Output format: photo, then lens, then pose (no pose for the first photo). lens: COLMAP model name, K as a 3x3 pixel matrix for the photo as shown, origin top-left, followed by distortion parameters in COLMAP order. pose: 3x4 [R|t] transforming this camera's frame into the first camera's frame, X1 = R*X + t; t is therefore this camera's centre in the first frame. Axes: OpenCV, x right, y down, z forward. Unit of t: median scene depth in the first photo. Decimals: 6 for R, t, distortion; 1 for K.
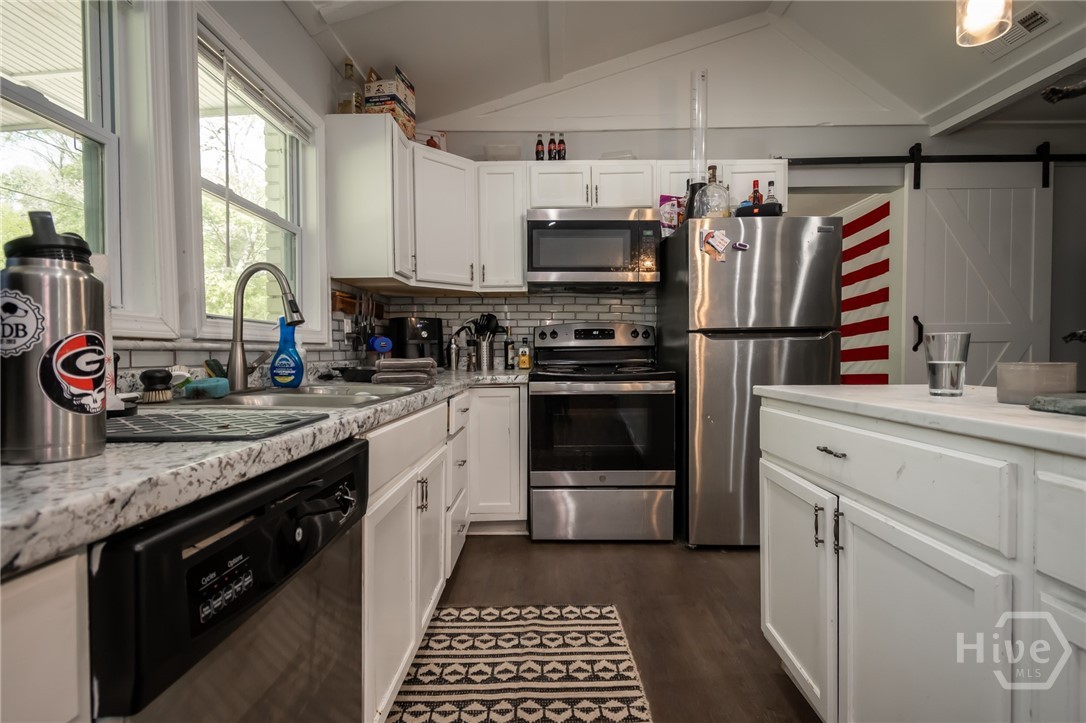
lens RADIAL K [[511.8, 0, 543.6], [0, 511.8, 361.1], [0, 0, 1]] dist [0.002853, 0.000157]
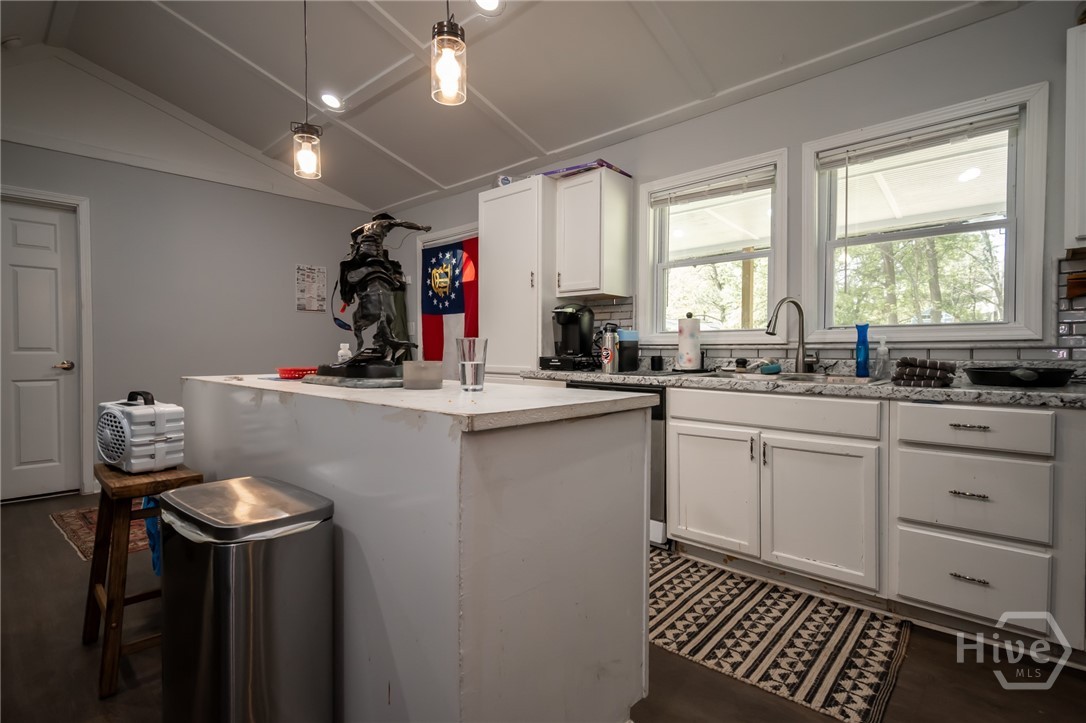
lens RADIAL K [[511.8, 0, 543.7], [0, 511.8, 360.5], [0, 0, 1]] dist [0.002853, 0.000157]
pose [[-0.673177, 0.011531, -0.739392, 1.030889], [-0.013750, 0.999510, 0.028106, -0.016371], [0.739354, 0.029086, -0.672689, 1.279251]]
